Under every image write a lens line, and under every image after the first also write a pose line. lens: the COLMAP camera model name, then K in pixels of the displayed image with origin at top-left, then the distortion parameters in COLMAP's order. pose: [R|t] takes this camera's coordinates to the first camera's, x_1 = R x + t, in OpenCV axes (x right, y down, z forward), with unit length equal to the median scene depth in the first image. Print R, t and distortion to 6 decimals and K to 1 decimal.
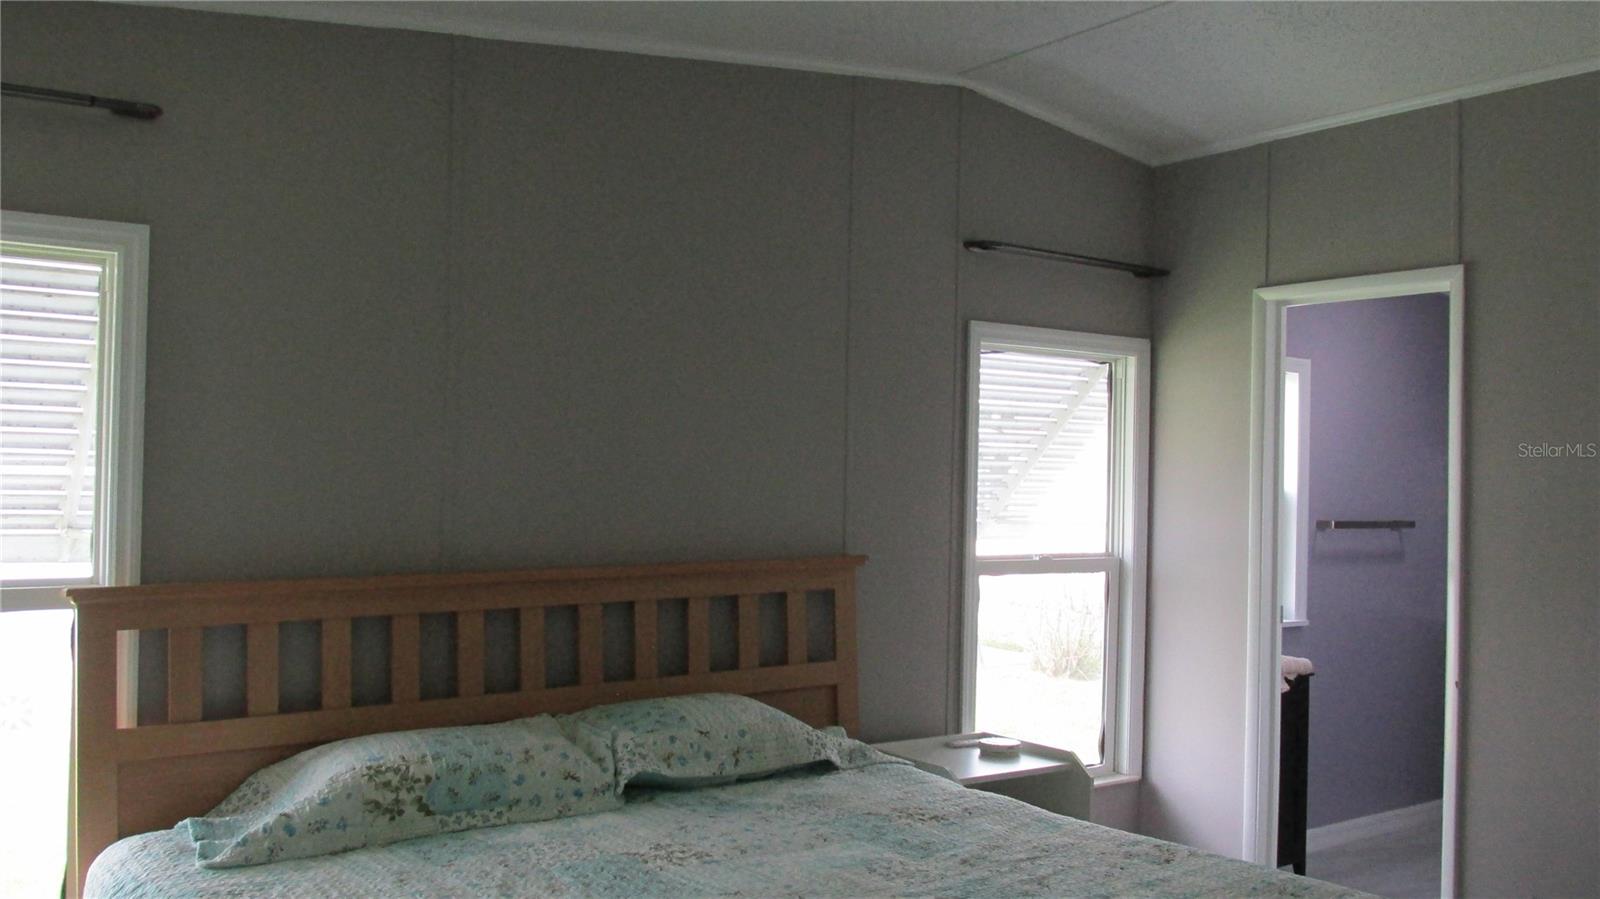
lens RADIAL K [[1323.4, 0, 800.8], [0, 1323.4, 458.8], [0, 0, 1]] dist [-0.046962, 0.026583]
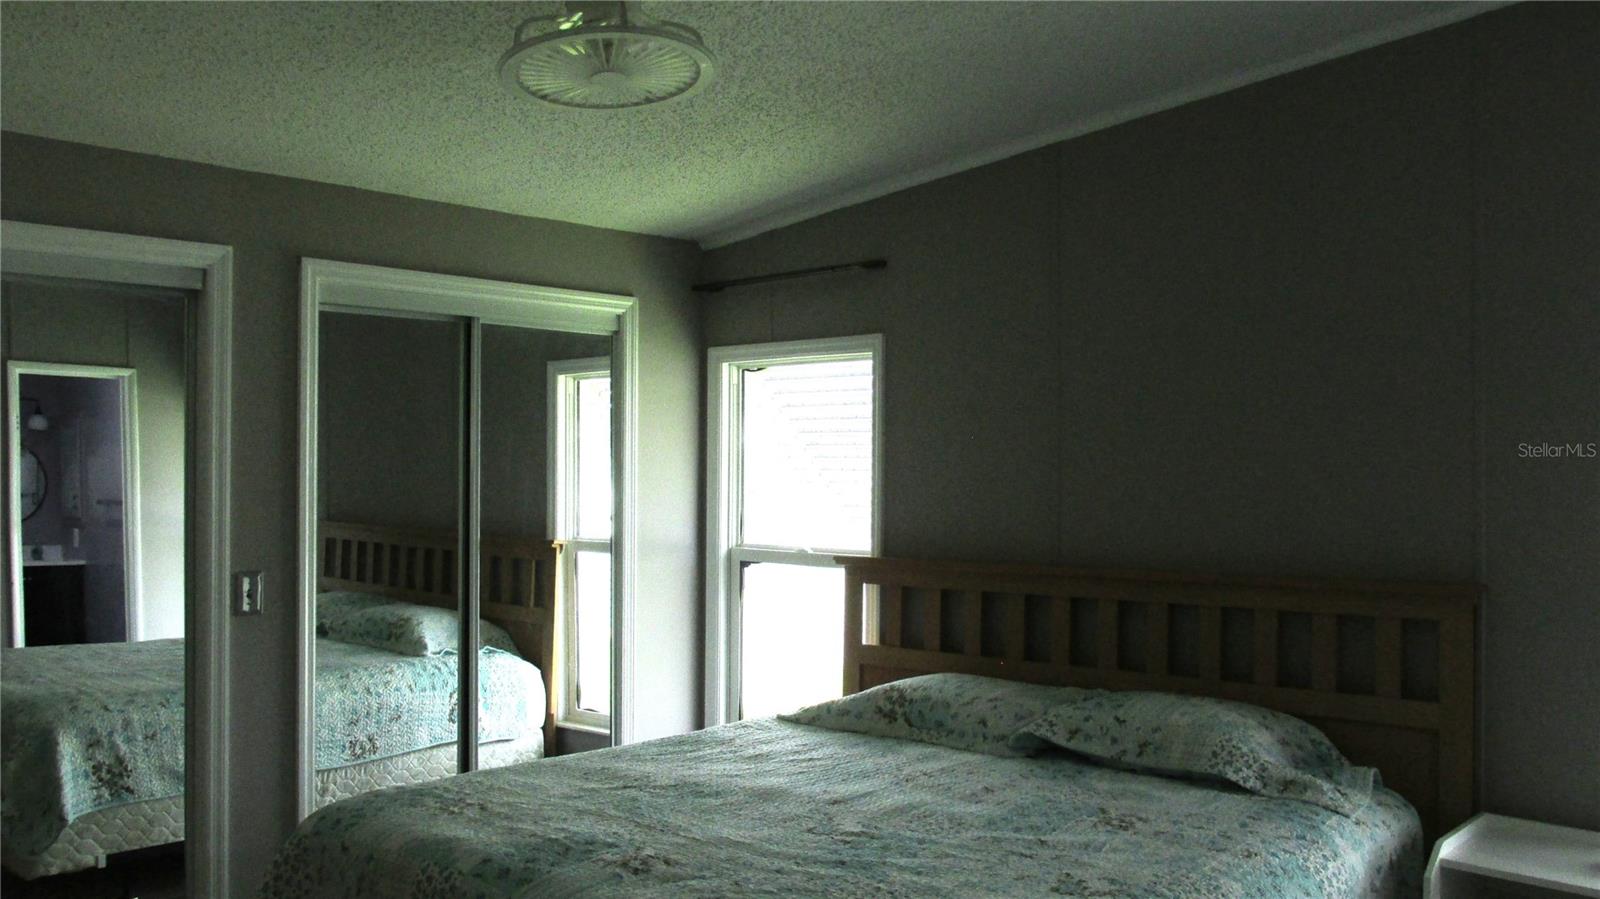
lens RADIAL K [[1323.4, 0, 801.8], [0, 1323.4, 450.4], [0, 0, 1]] dist [-0.046962, 0.026583]
pose [[0.254622, -0.024414, -0.966732, 1.047432], [-0.000440, 0.999678, -0.025362, 0.006030], [0.967041, 0.006883, 0.254529, 0.495153]]
